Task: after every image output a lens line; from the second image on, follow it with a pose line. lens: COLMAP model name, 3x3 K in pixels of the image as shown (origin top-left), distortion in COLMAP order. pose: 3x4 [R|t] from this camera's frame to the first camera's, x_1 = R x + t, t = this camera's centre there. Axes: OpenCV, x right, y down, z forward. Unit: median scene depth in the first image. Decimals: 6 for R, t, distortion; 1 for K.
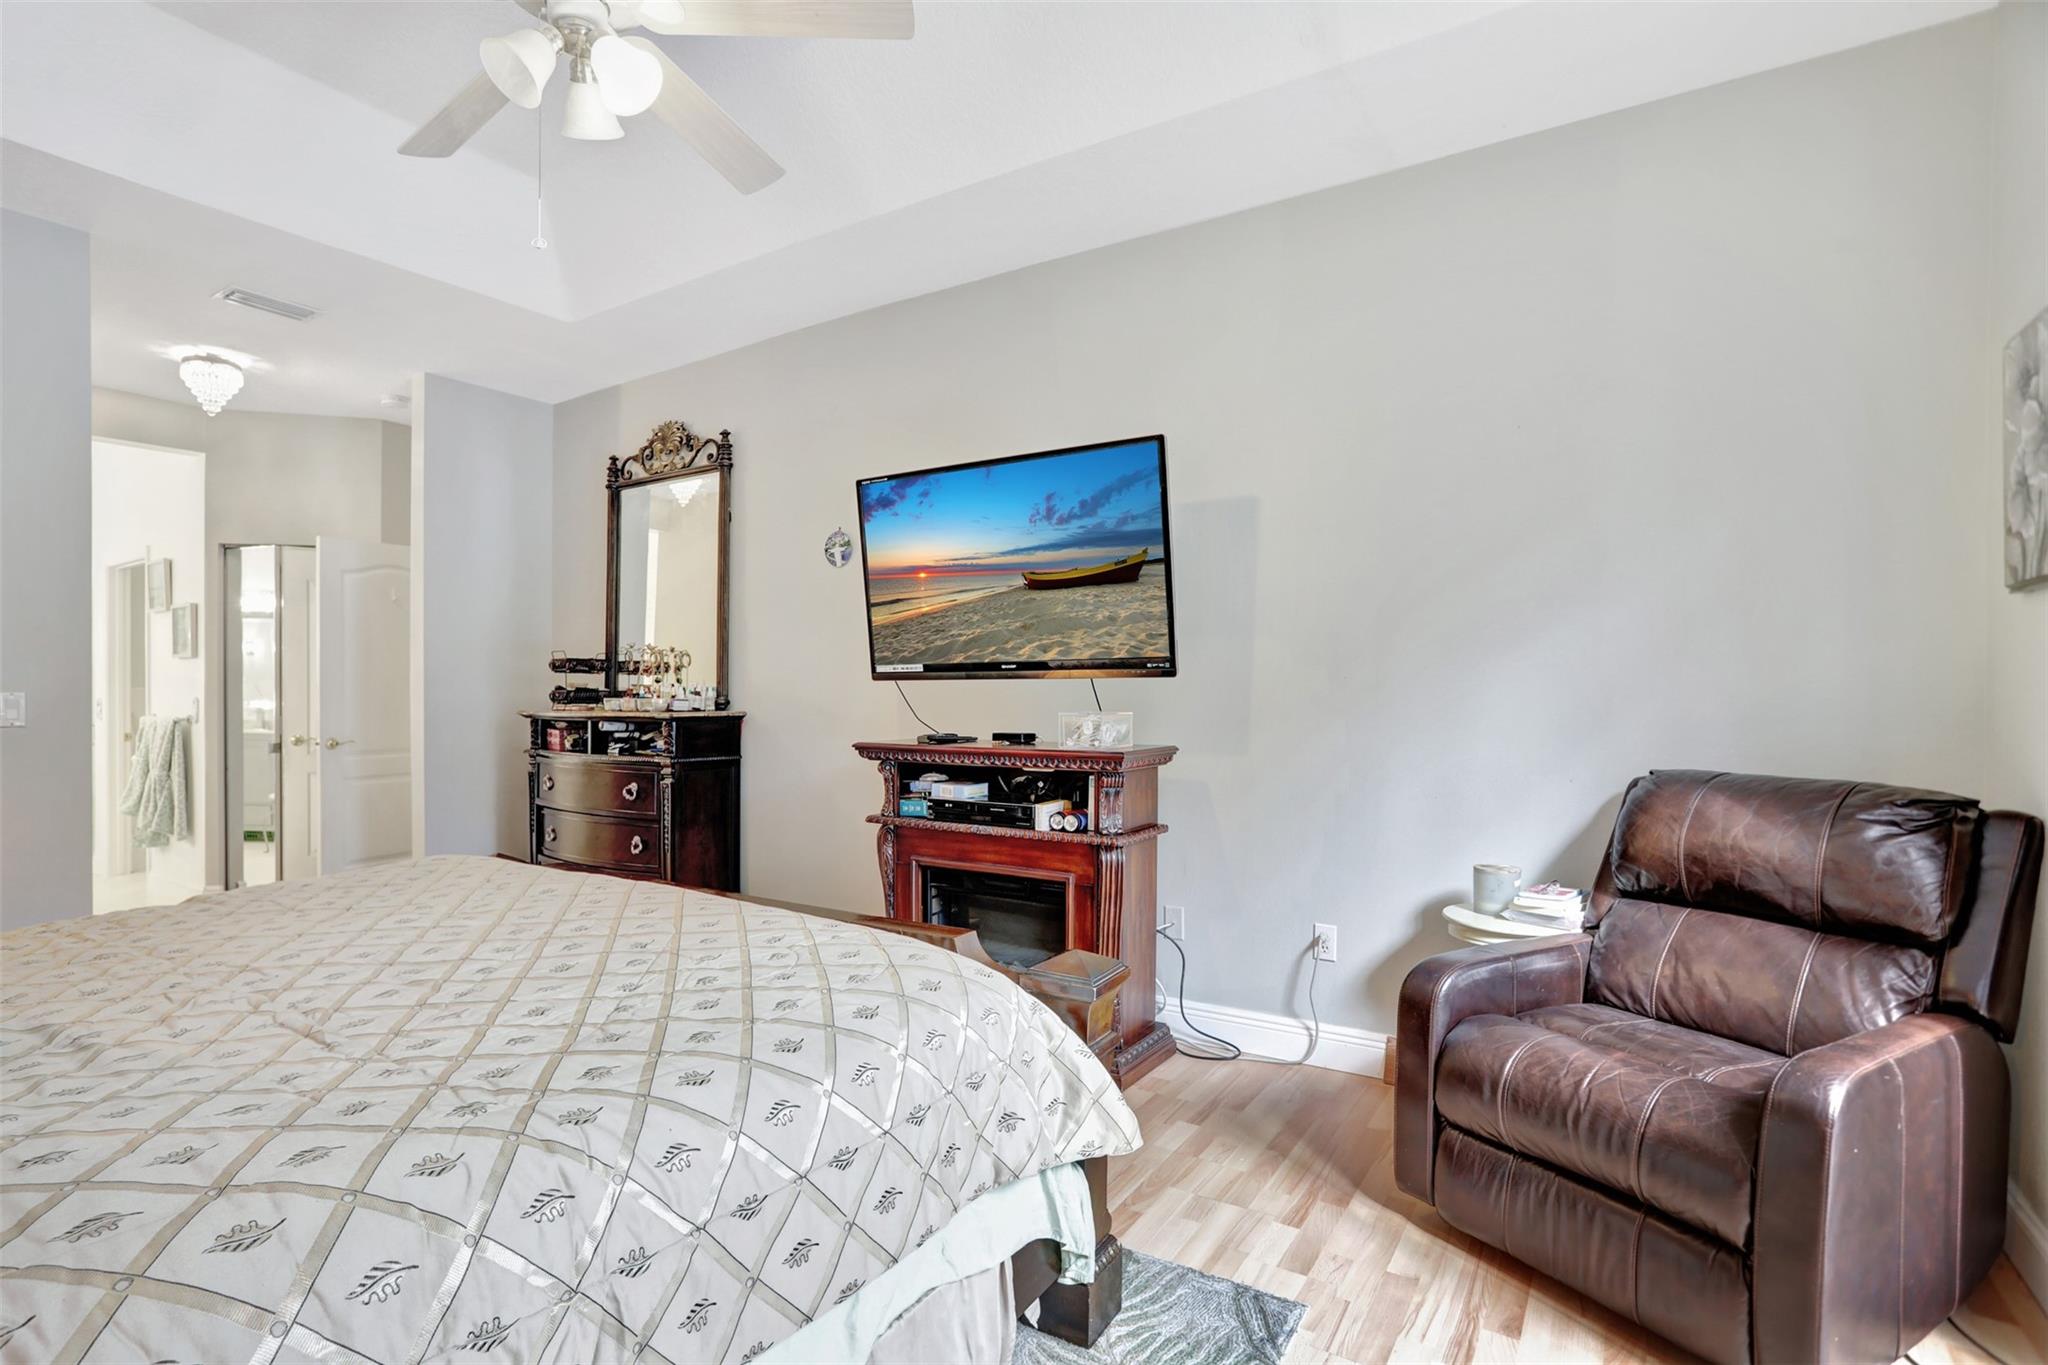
lens RADIAL K [[1004.8, 0, 992.0], [0, 1004.8, 675.2], [0, 0, 1]] dist [-0.054923, 0.023057]
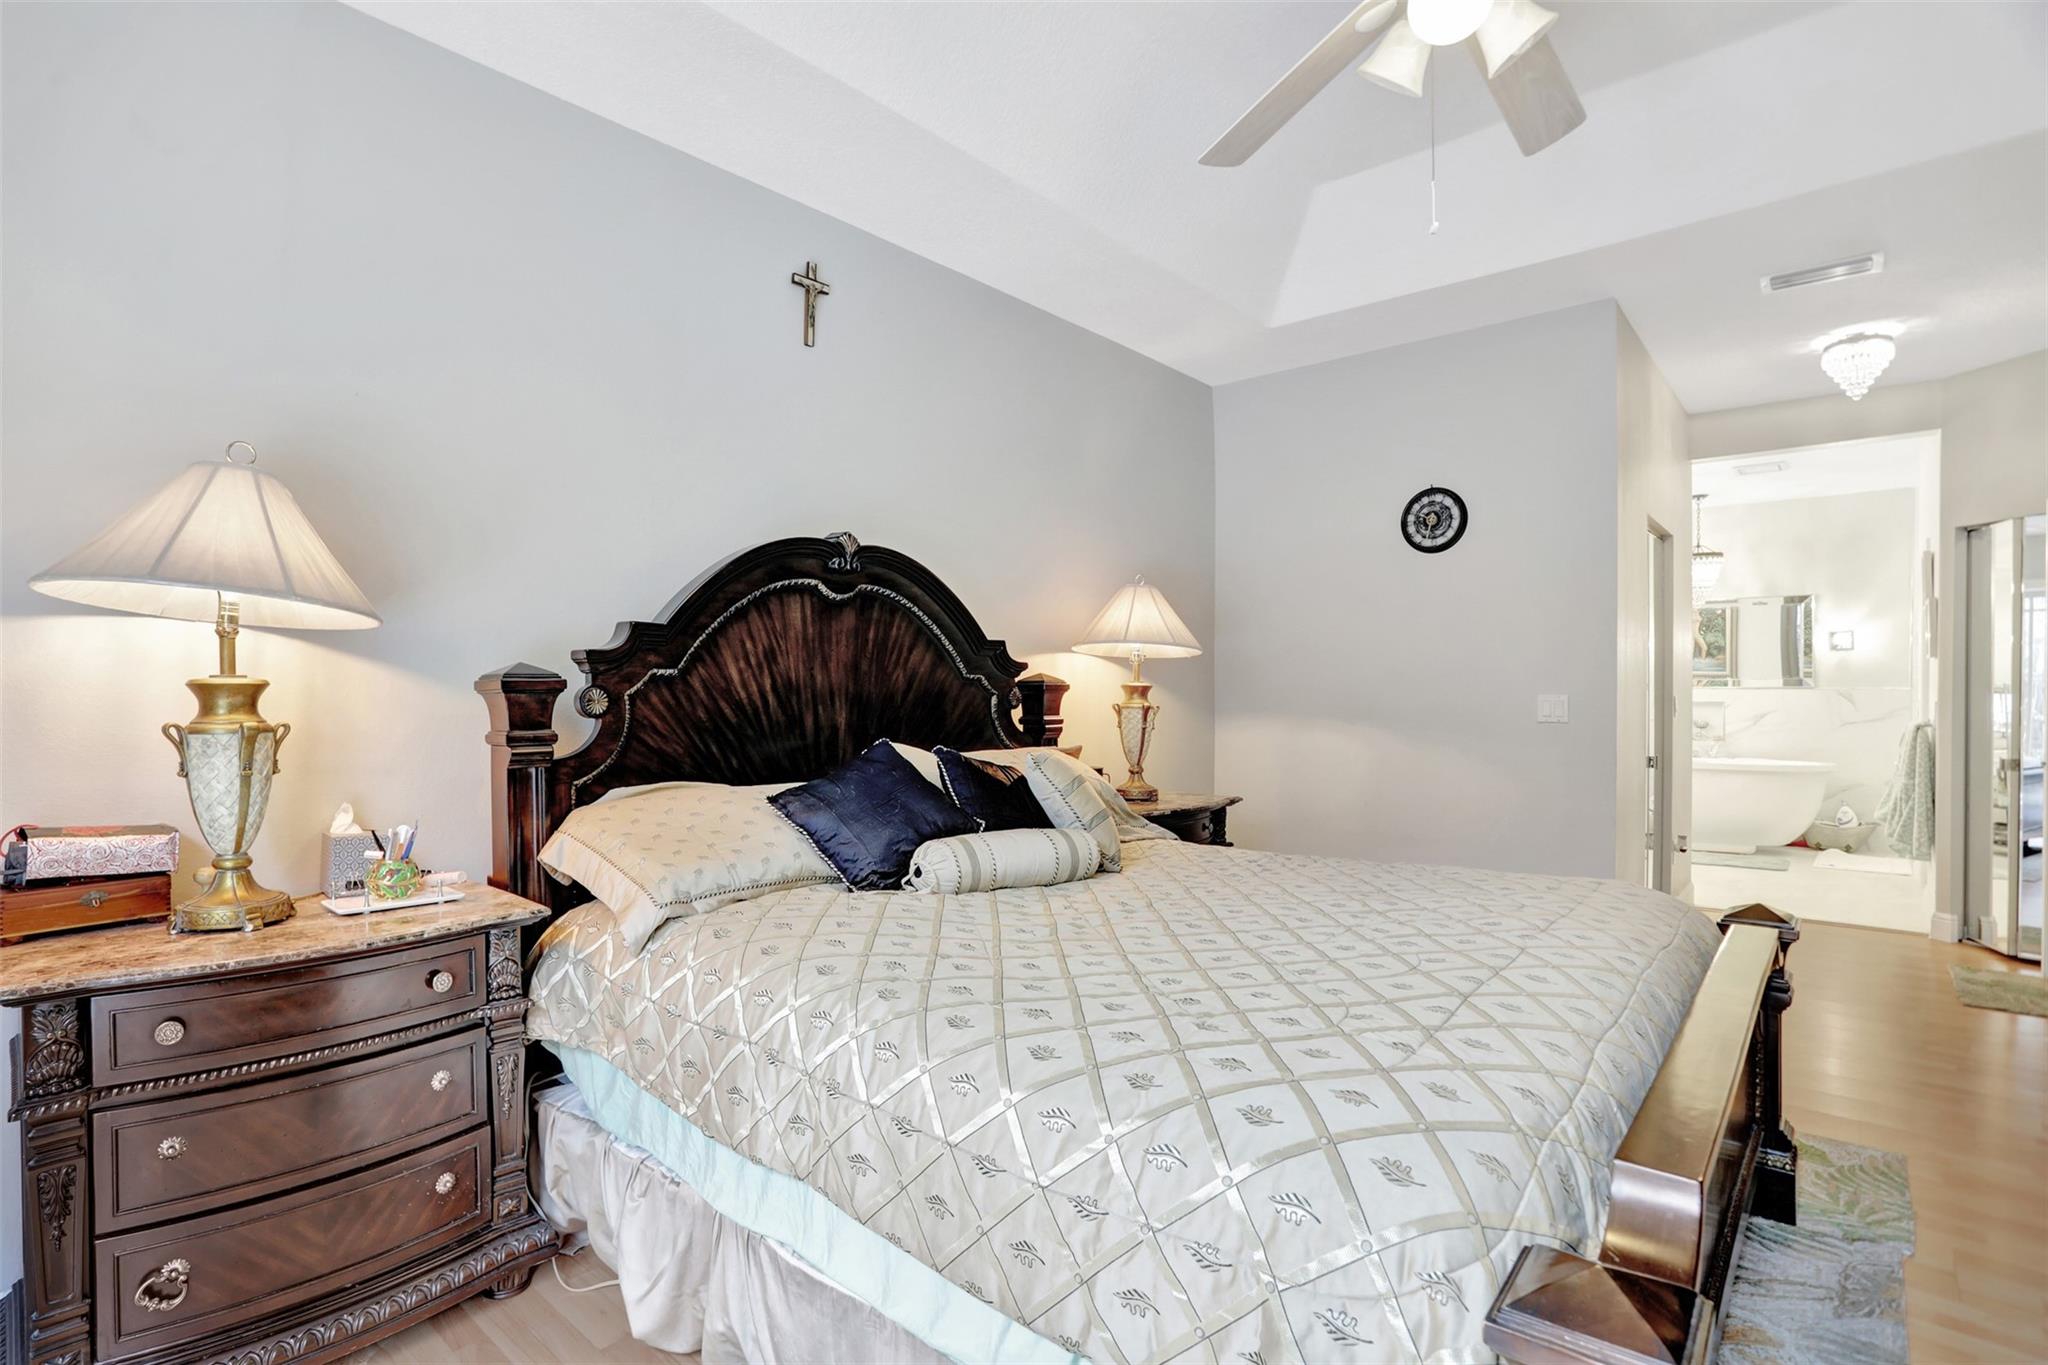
lens RADIAL K [[1004.8, 0, 992.0], [0, 1004.8, 675.2], [0, 0, 1]] dist [-0.054923, 0.023057]
pose [[-0.123309, -0.000997, -0.992368, 0.527165], [0.002826, 0.999995, -0.001356, -0.007214], [0.992364, -0.002972, -0.123306, 0.698059]]
